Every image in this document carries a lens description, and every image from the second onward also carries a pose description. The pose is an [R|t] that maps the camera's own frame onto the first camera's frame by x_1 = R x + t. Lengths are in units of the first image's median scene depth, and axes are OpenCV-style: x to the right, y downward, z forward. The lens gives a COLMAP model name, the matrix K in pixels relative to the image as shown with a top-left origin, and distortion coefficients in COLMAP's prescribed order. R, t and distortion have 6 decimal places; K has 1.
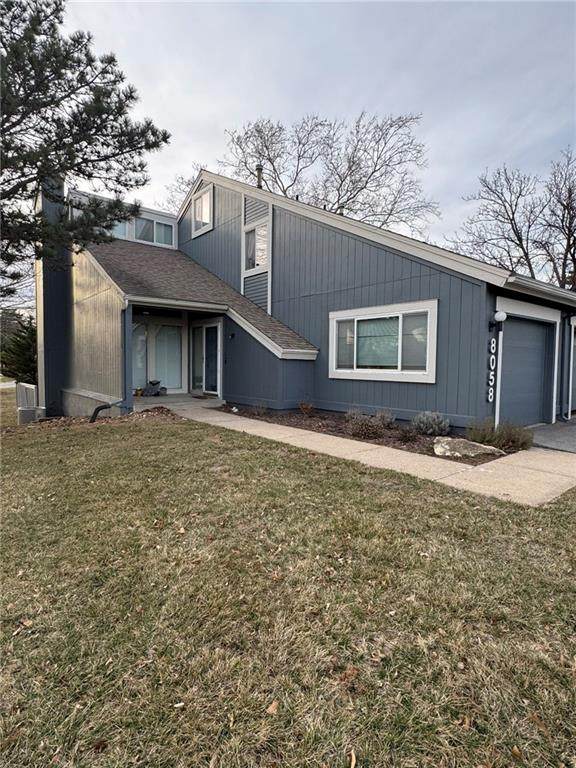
lens RADIAL K [[411.9, 0, 288.0], [0, 411.9, 384.0], [0, 0, 1]] dist [-0.001110, -0.000803]
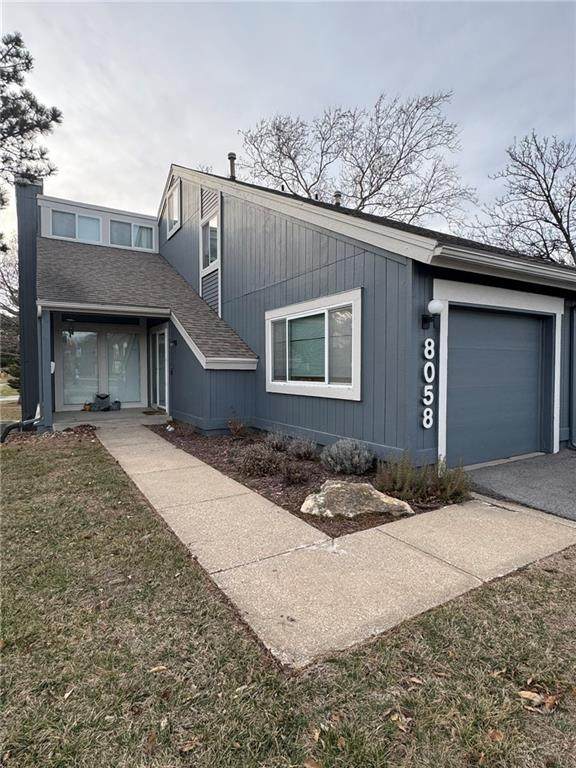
lens RADIAL K [[411.9, 0, 288.0], [0, 411.9, 384.0], [0, 0, 1]] dist [-0.001110, -0.000803]
pose [[0.989386, -0.009050, -0.145026, 0.262874], [0.006786, 0.999847, -0.016096, -0.016510], [0.145149, 0.014941, 0.989297, 0.194014]]
